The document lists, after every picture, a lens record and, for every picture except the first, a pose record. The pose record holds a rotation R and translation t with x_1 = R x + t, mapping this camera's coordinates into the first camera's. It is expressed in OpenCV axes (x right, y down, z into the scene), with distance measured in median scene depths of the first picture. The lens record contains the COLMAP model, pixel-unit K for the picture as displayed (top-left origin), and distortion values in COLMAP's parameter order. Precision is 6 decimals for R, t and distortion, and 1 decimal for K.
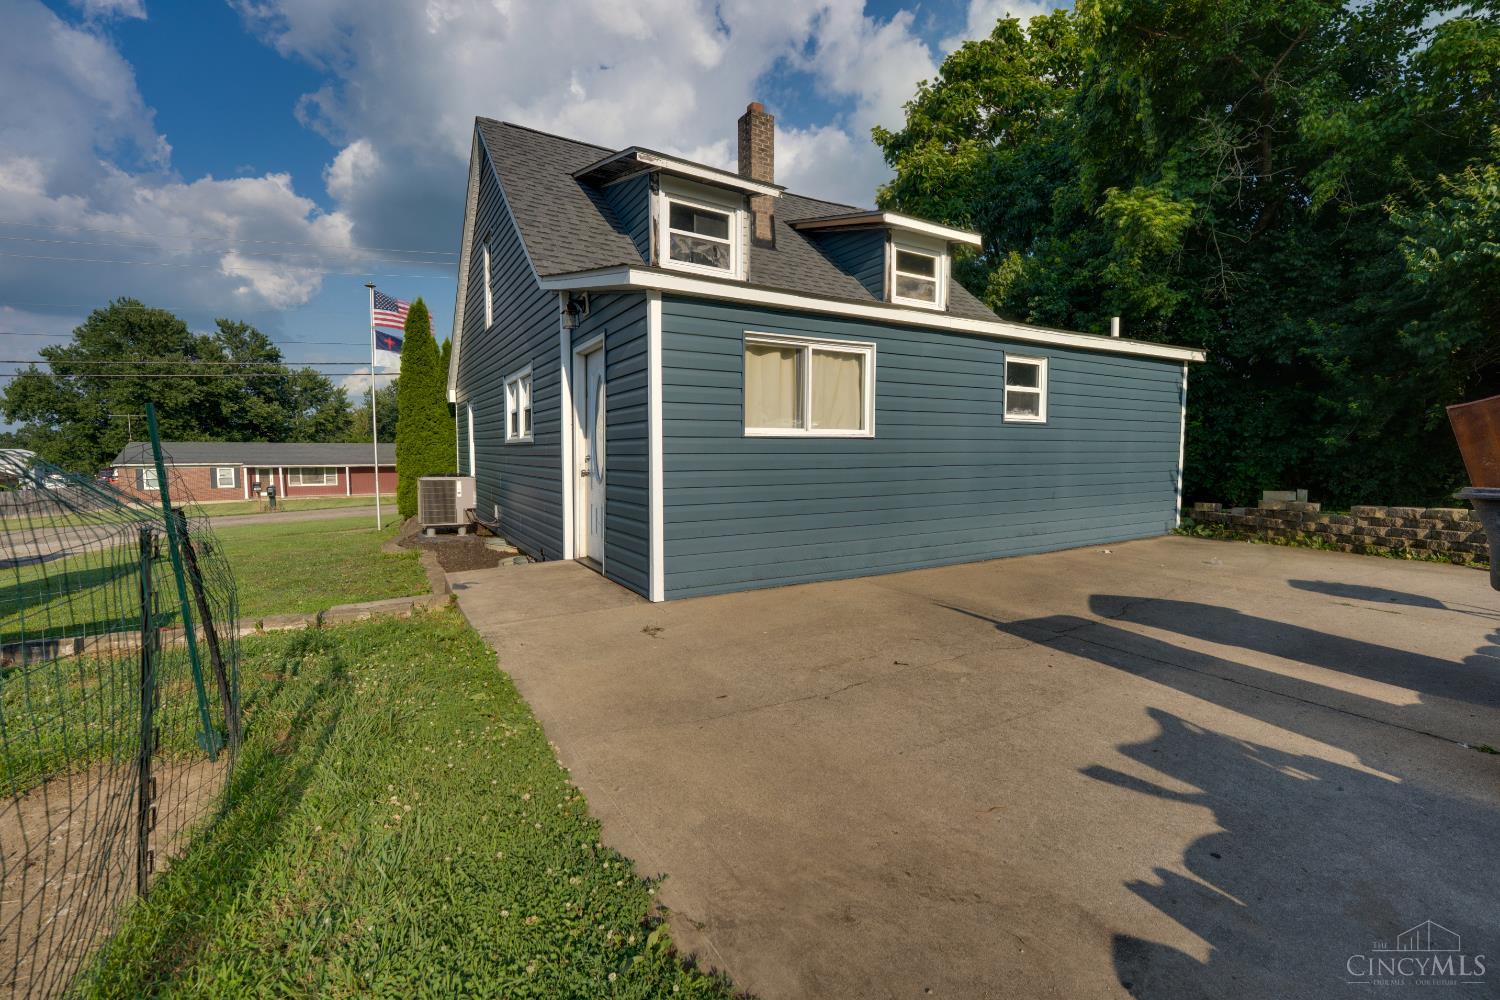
lens RADIAL K [[658.7, 0, 750.0], [0, 658.7, 500.0], [0, 0, 1]] dist [-0.032871, 0.000147]
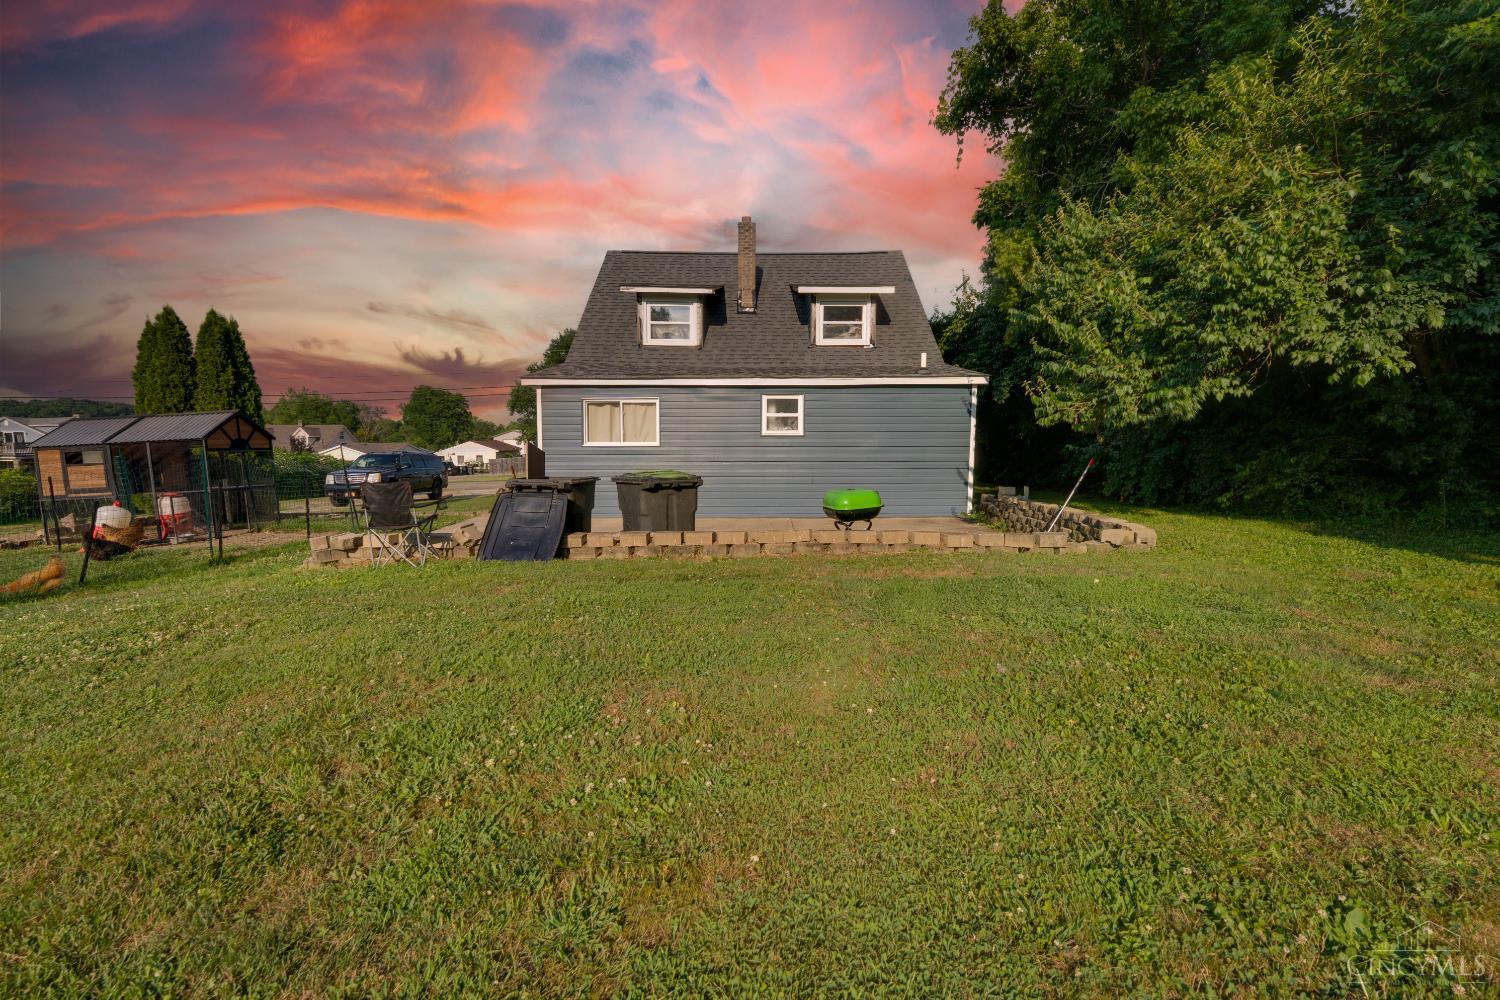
lens RADIAL K [[658.7, 0, 750.0], [0, 658.7, 500.0], [0, 0, 1]] dist [-0.032871, 0.000147]
pose [[0.859756, 0.058243, -0.507373, 1.066034], [-0.041077, 0.998143, 0.044973, -0.023397], [0.509050, -0.017824, 0.860552, -0.414641]]
